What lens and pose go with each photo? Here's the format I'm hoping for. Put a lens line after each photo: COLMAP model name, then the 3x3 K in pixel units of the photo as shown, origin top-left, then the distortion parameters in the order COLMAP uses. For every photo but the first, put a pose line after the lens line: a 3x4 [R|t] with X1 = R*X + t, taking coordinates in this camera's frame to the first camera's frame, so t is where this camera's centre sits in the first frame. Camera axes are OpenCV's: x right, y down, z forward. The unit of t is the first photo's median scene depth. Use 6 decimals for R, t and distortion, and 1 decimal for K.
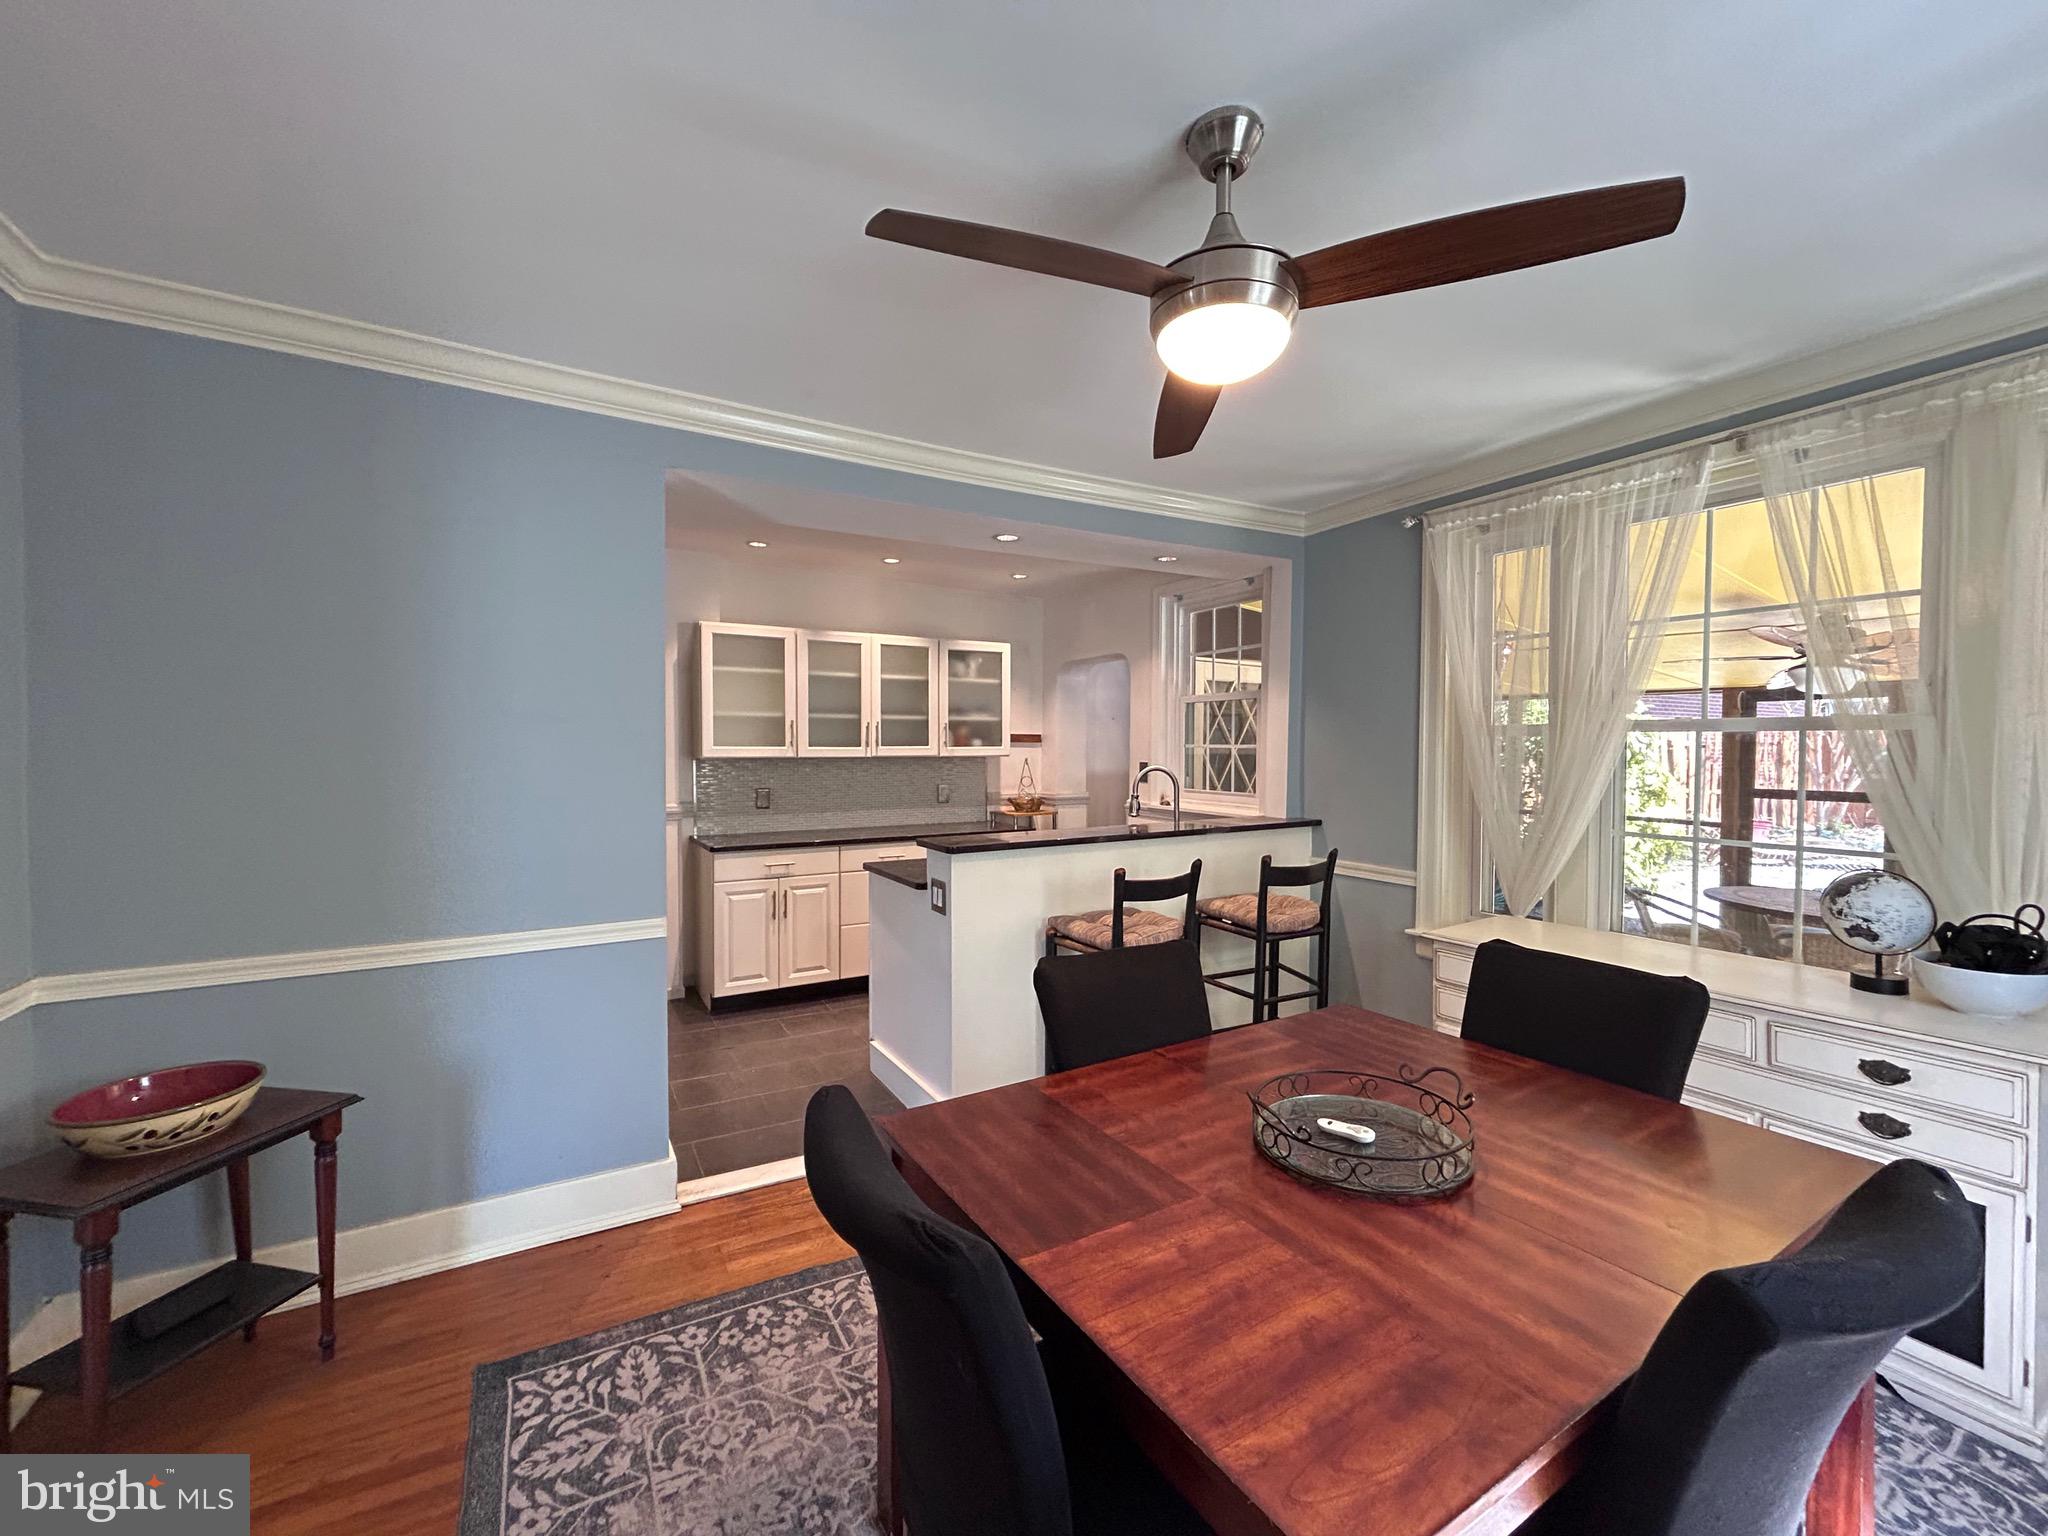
lens RADIAL K [[831.2, 0, 1022.8], [0, 831.2, 767.1], [0, 0, 1]] dist [-0.001770, 0.001556]
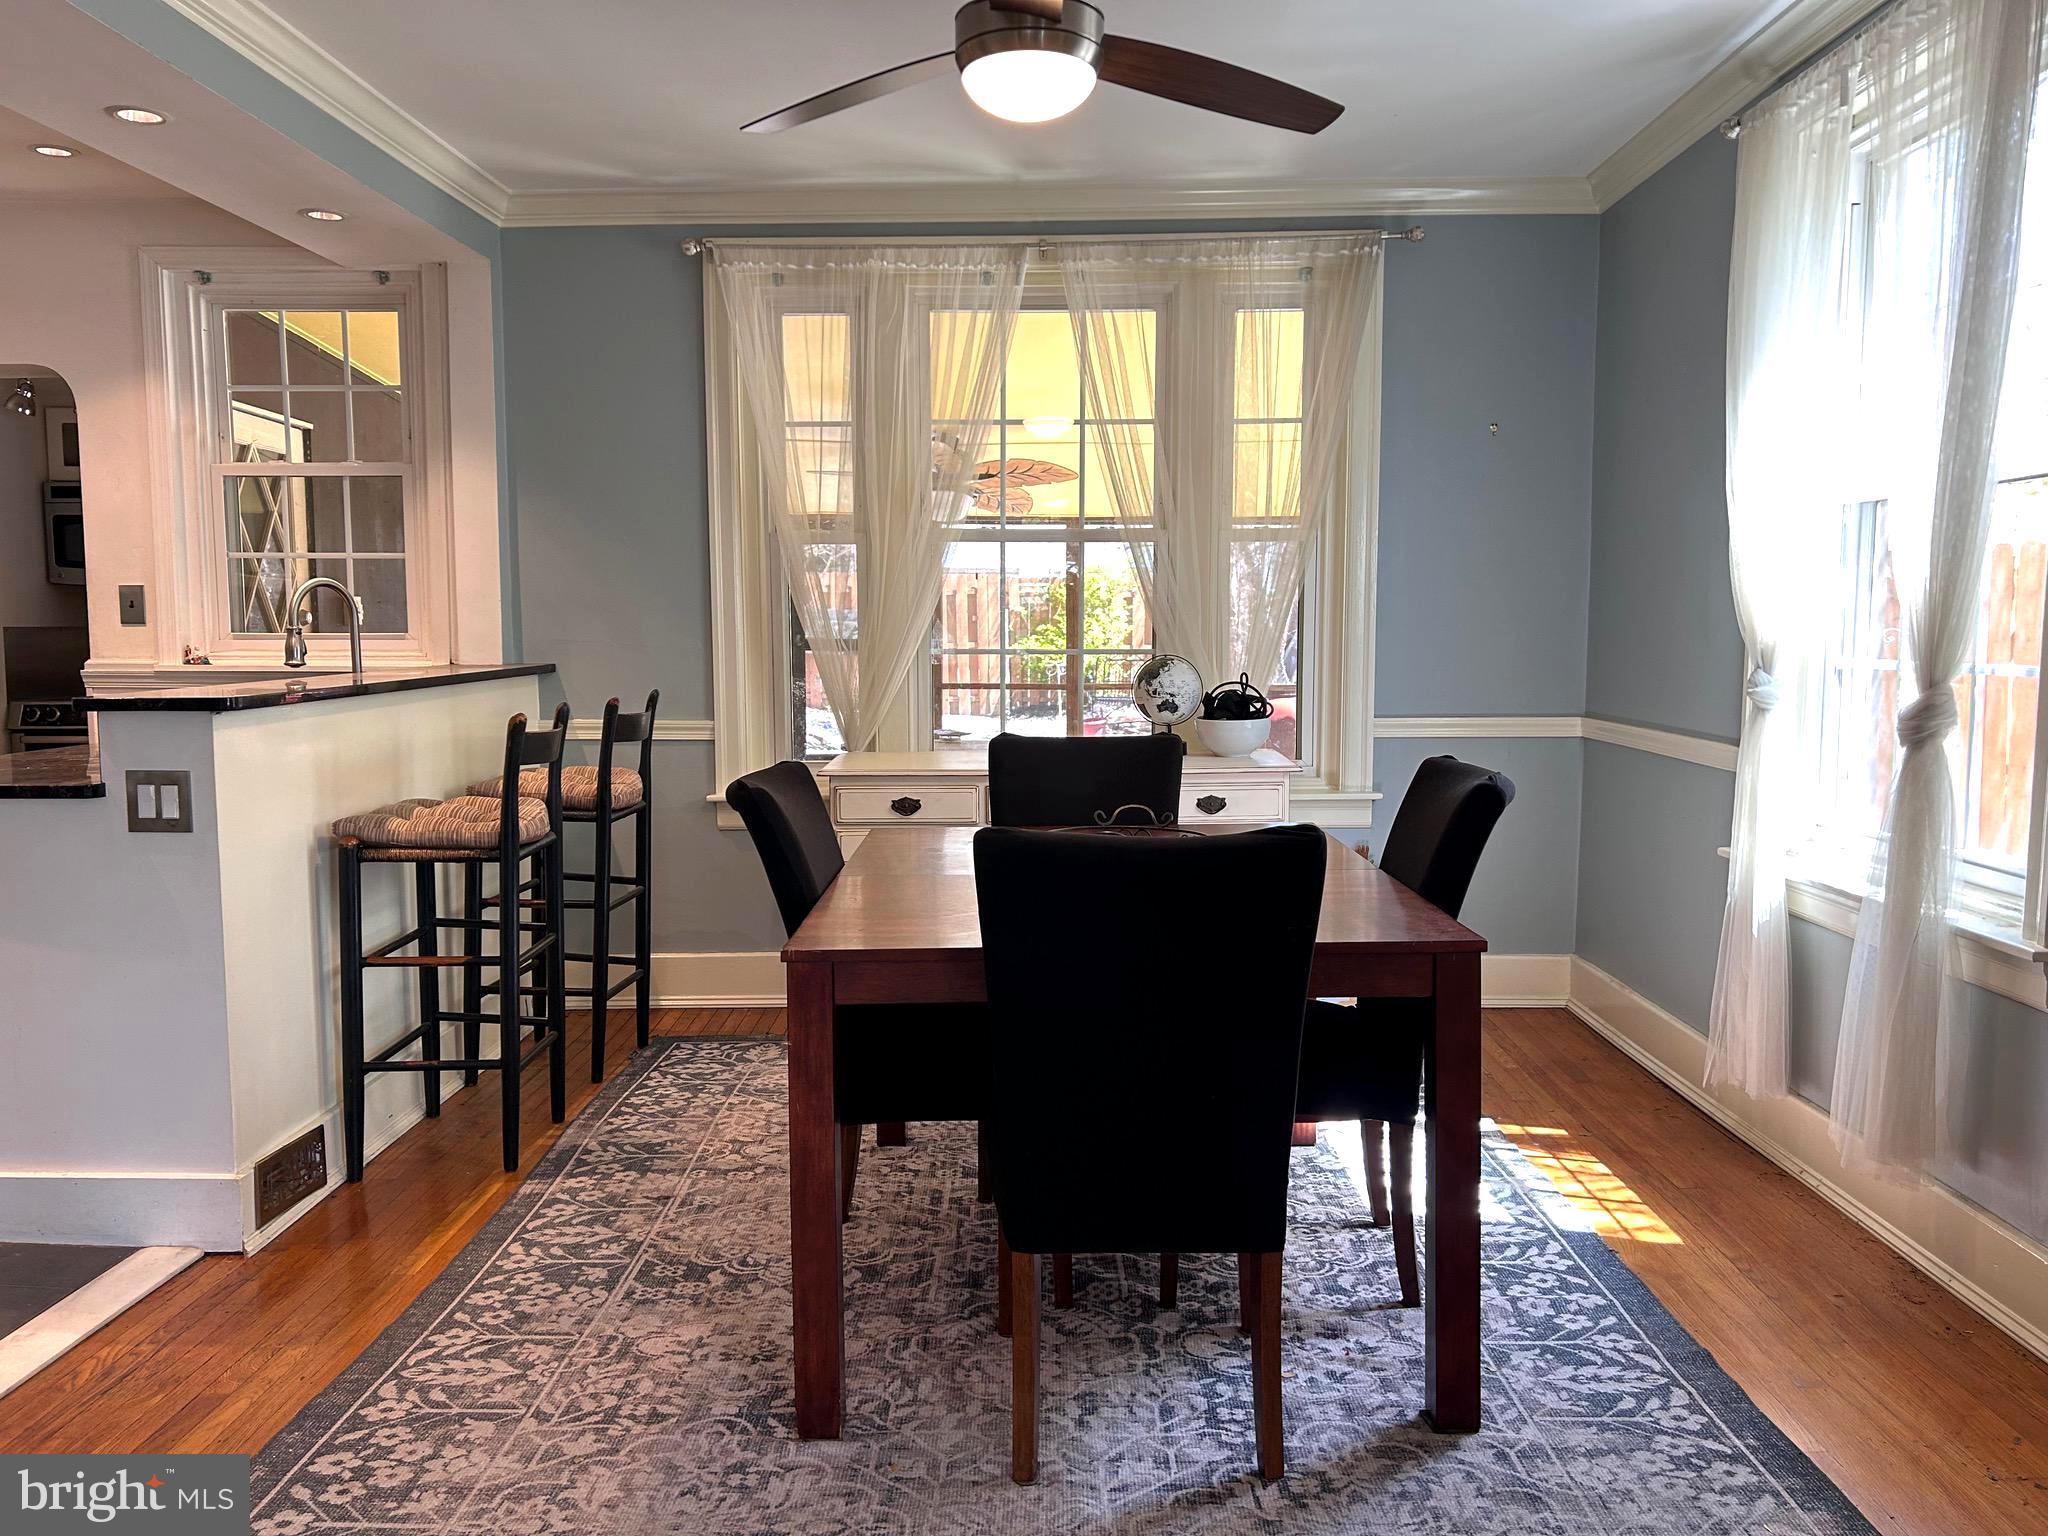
lens RADIAL K [[1529.5, 0, 1027.4], [0, 1529.5, 766.6], [0, 0, 1]] dist [0.064454, -0.071628]
pose [[0.518370, -0.083783, 0.851042, -0.537780], [0.024314, 0.996231, 0.083267, 0.053830], [-0.854810, -0.022471, 0.518454, 0.018320]]
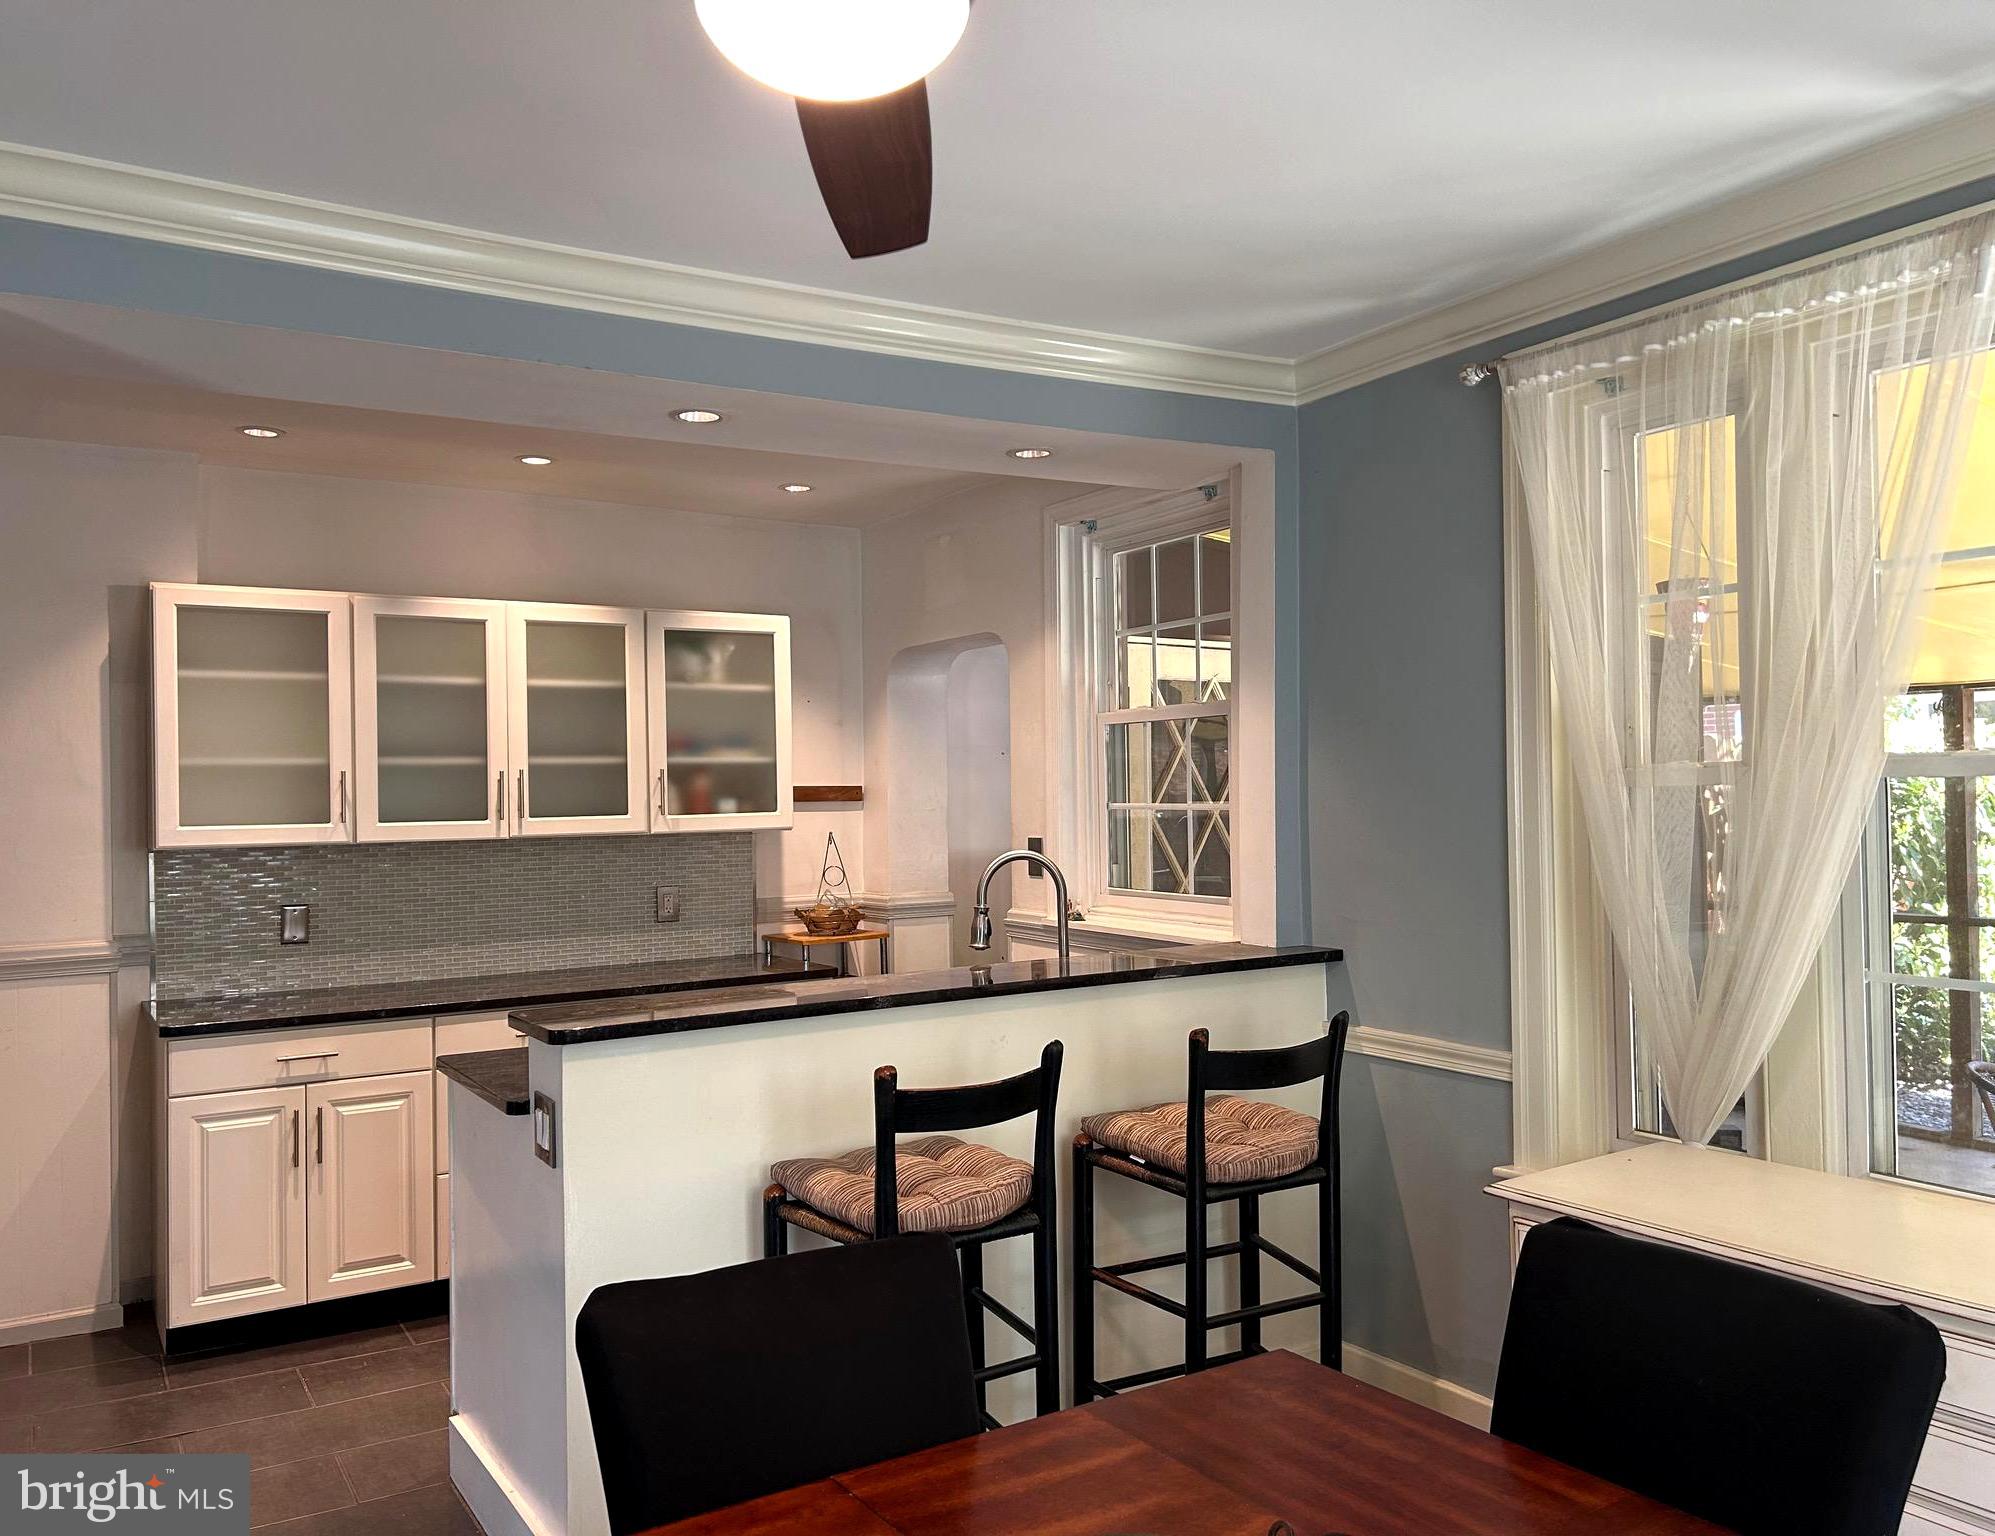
lens RADIAL K [[1528.9, 0, 970.9], [0, 1528.9, 774.3], [0, 0, 1]] dist [0.057647, -0.056021]
pose [[0.999605, -0.018532, 0.021150, 0.115402], [0.019319, 0.999106, -0.037599, -0.014393], [-0.020434, 0.037993, 0.999069, 0.049835]]
